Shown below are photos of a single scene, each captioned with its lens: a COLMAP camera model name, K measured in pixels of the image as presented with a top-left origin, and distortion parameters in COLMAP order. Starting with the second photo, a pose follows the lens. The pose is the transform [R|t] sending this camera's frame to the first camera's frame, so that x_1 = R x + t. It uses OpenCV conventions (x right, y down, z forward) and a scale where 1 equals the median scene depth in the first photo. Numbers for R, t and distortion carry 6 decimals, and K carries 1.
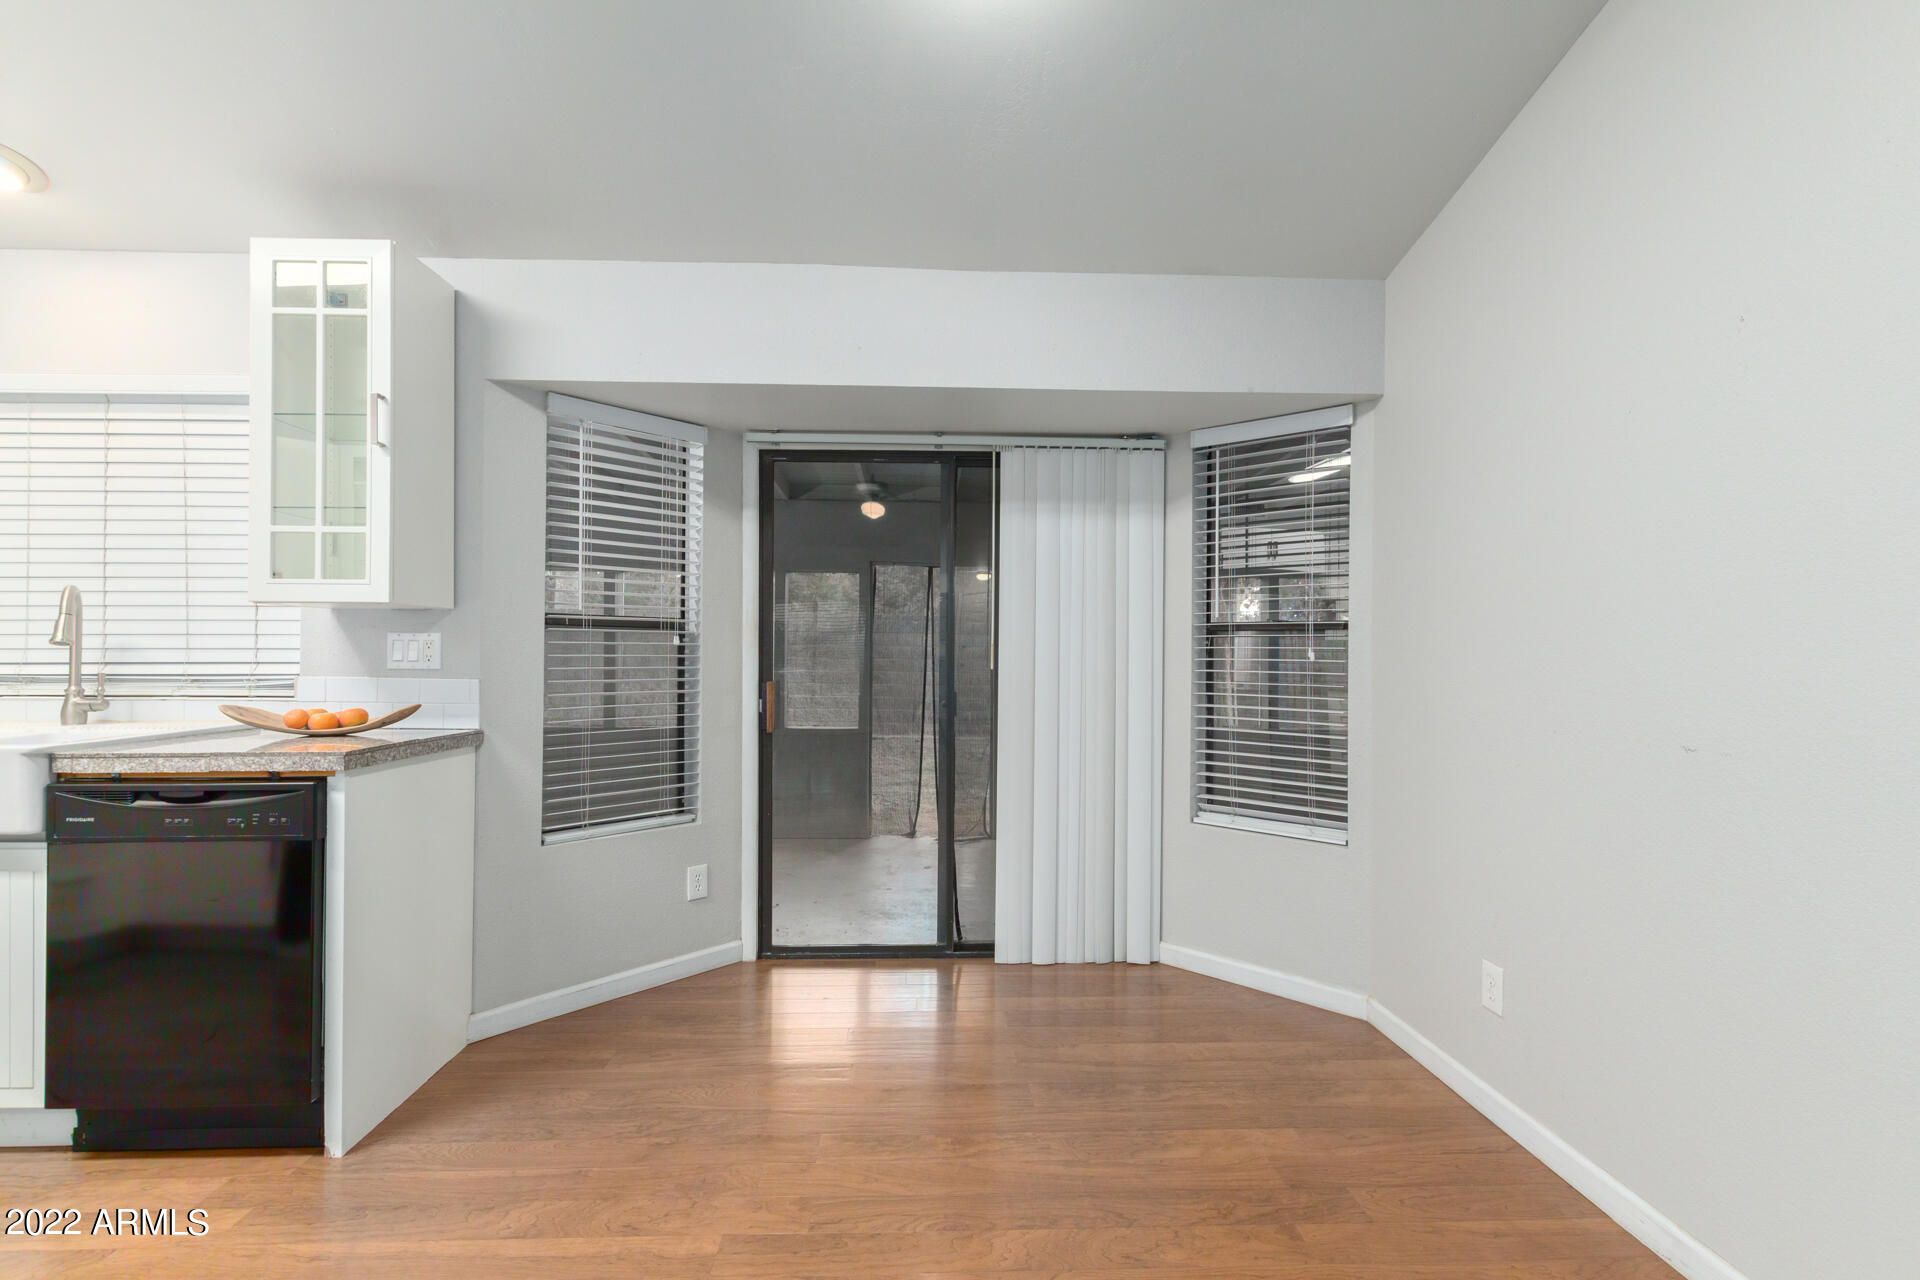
lens RADIAL K [[876.8, 0, 945.6], [0, 876.8, 650.4], [0, 0, 1]] dist [0.012903, -0.004050]
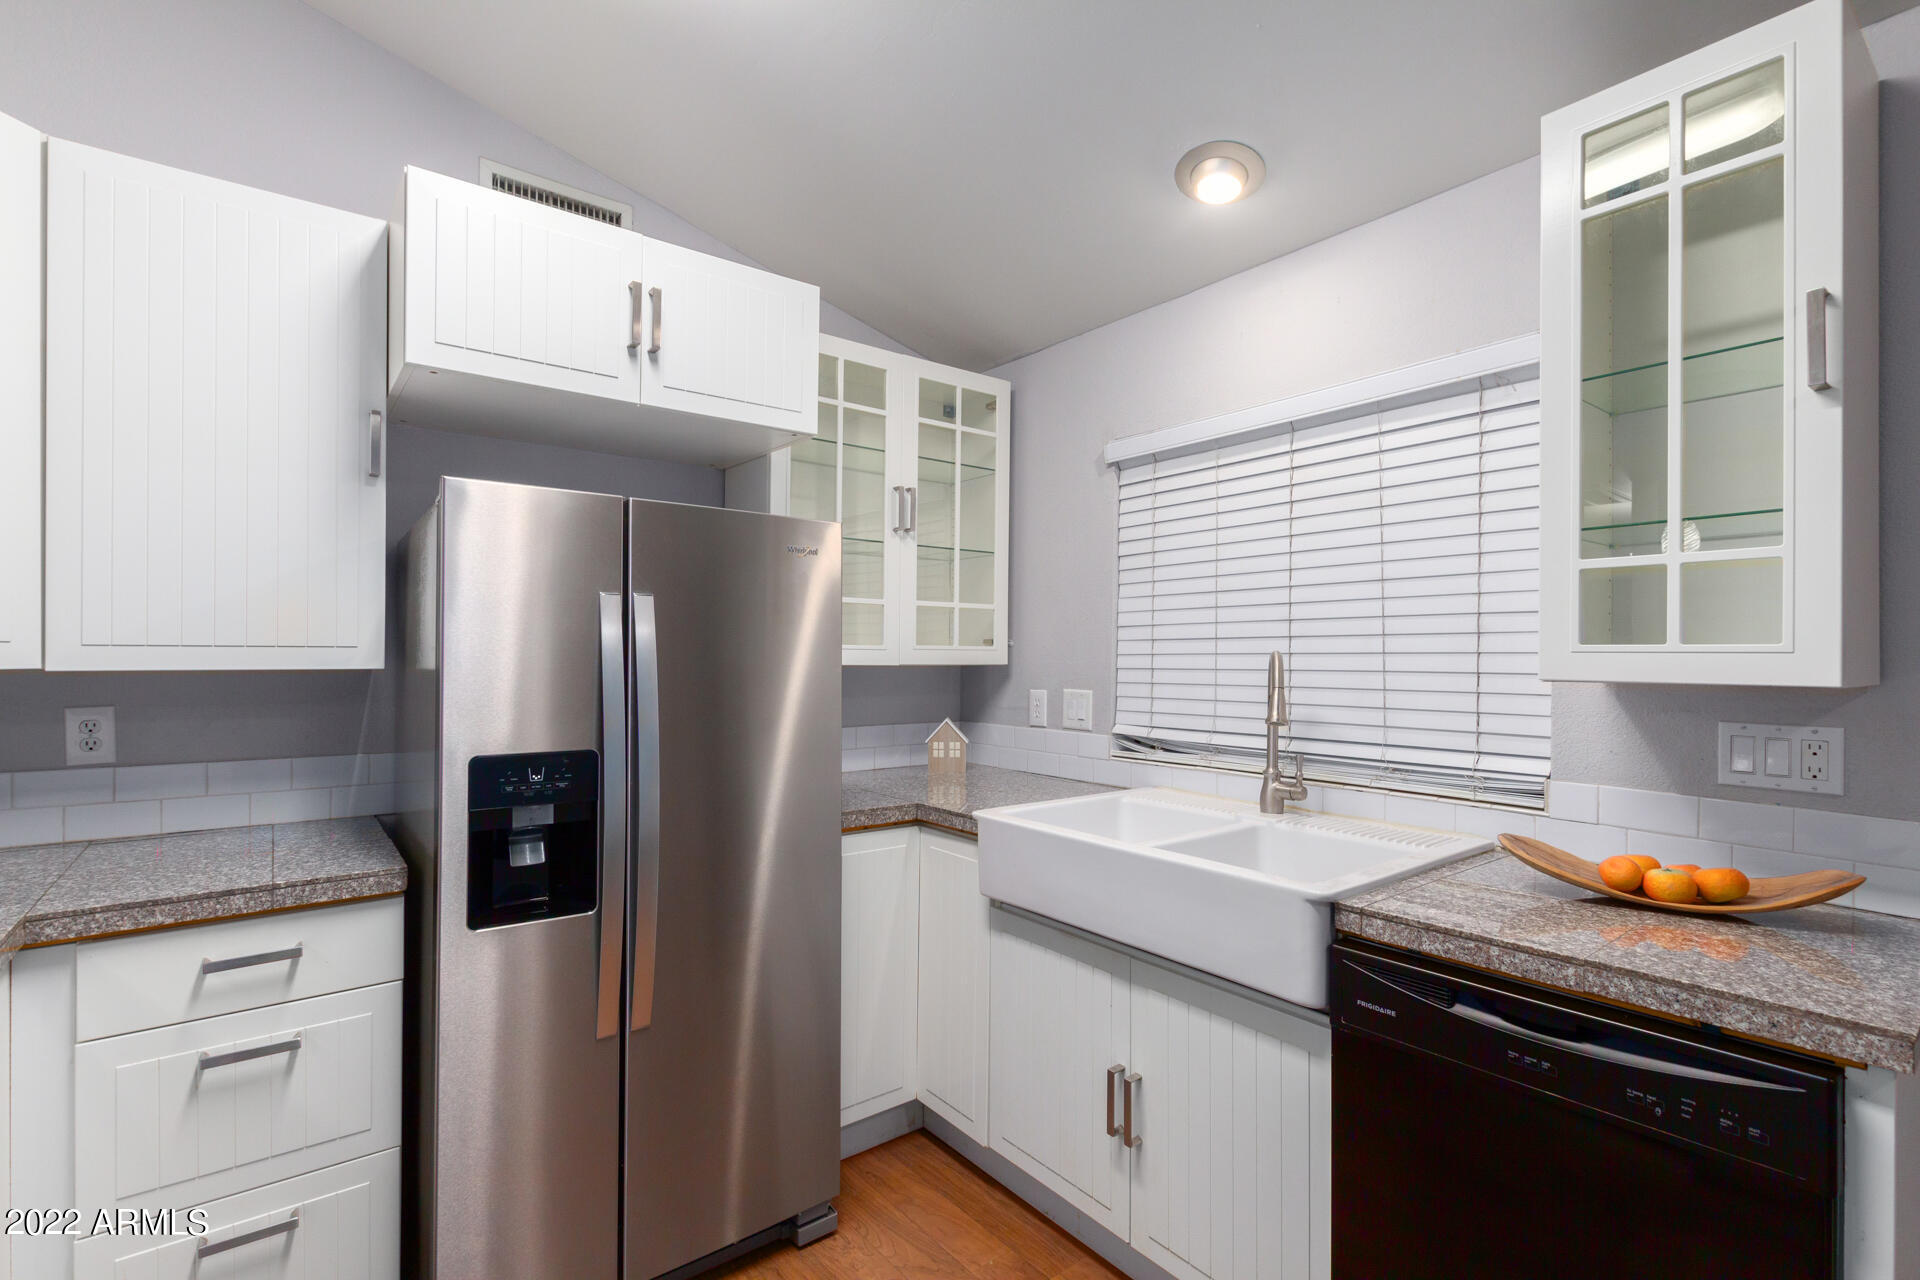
lens RADIAL K [[876.8, 0, 954.6], [0, 876.8, 649.7], [0, 0, 1]] dist [0.012903, -0.004050]
pose [[0.589590, -0.005881, -0.807681, -0.478394], [0.000717, 0.999977, -0.006758, -0.067655], [0.807702, 0.003406, 0.589581, 0.250971]]
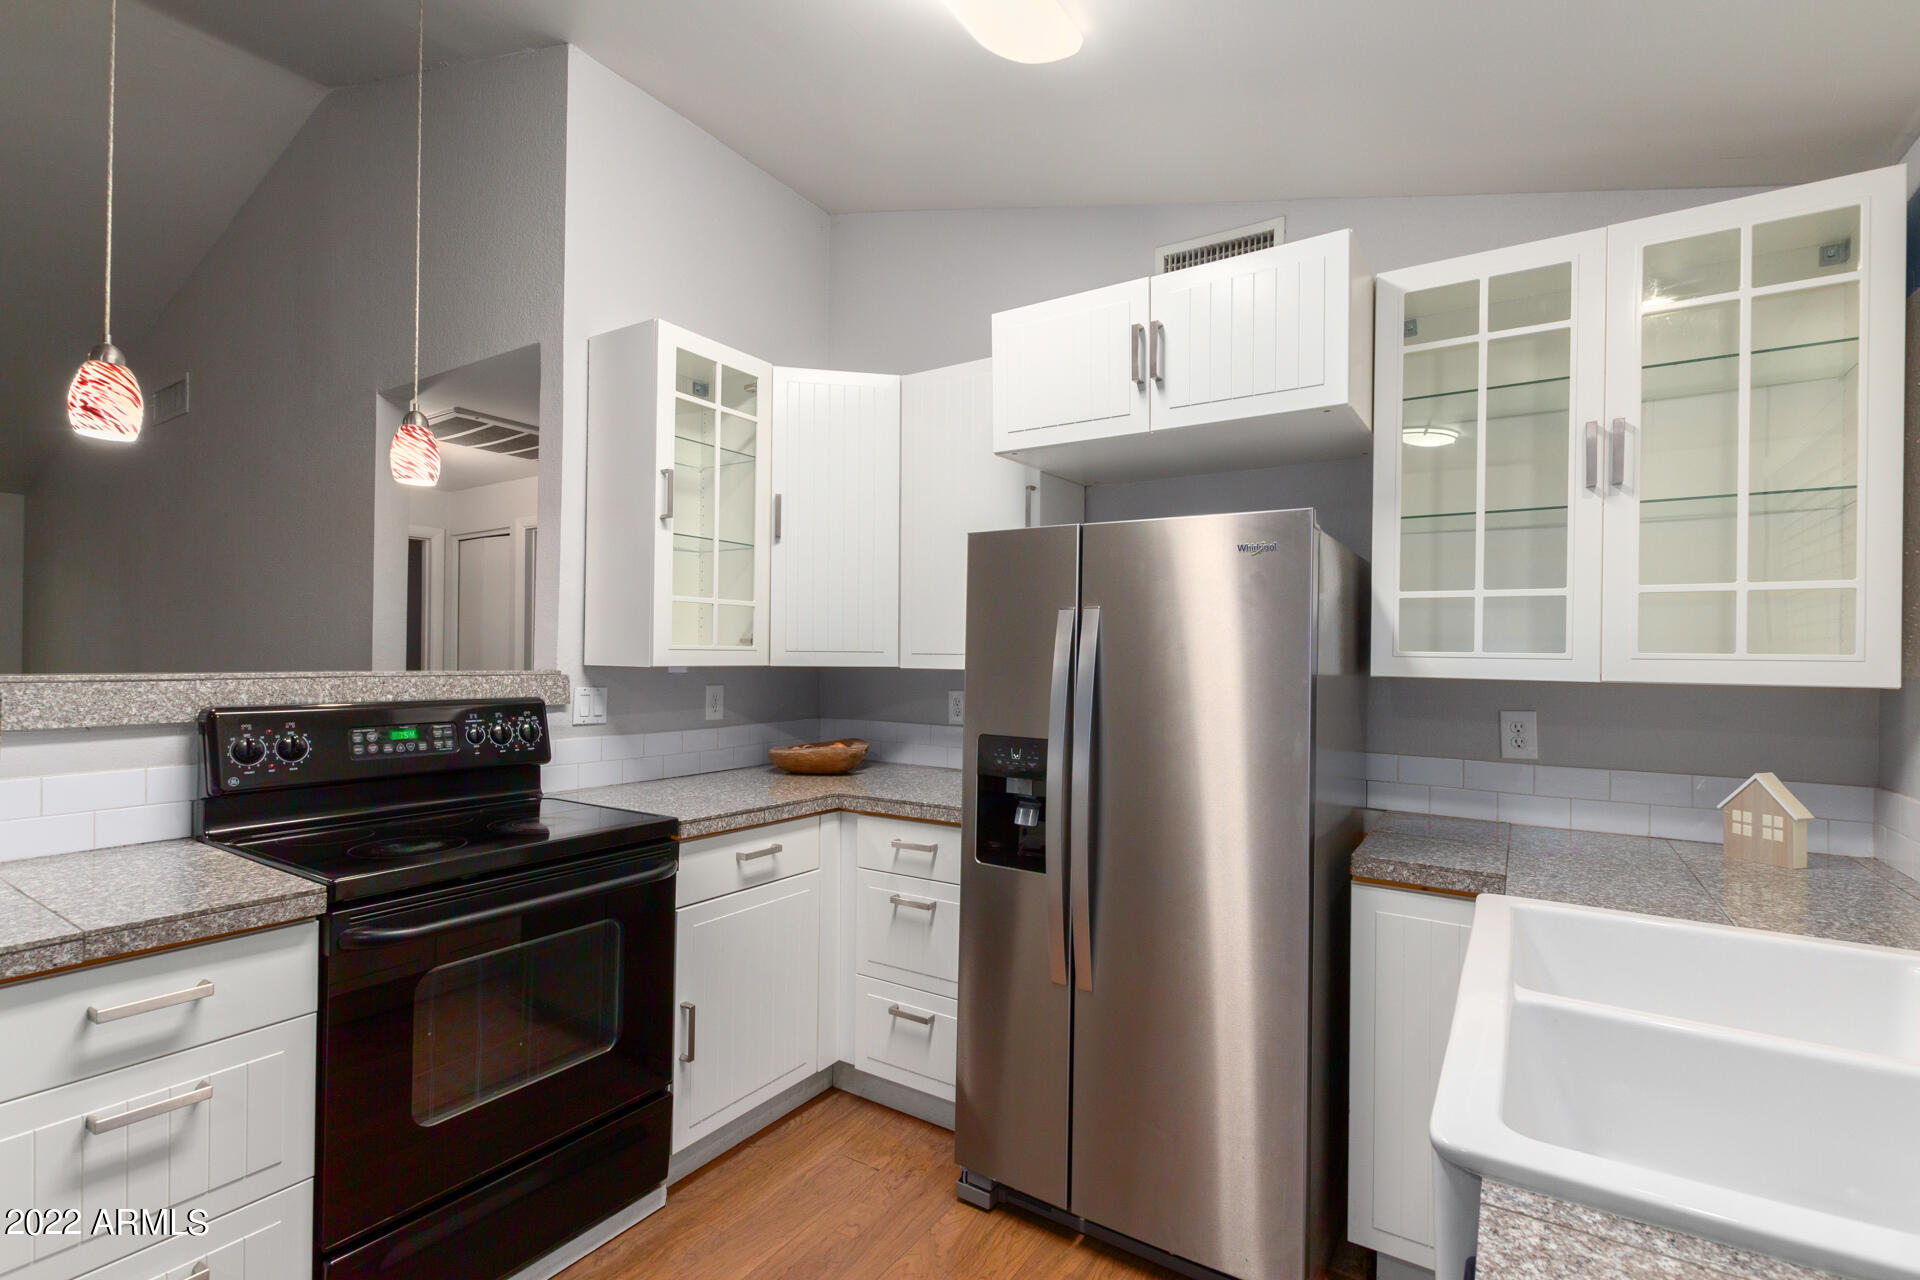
lens RADIAL K [[876.8, 0, 953.4], [0, 876.8, 648.0], [0, 0, 1]] dist [0.012903, -0.004050]
pose [[-0.573314, -0.019765, -0.819097, -0.470104], [-0.012087, 0.999804, -0.015665, -0.066425], [0.819247, 0.000920, -0.573441, 0.809696]]
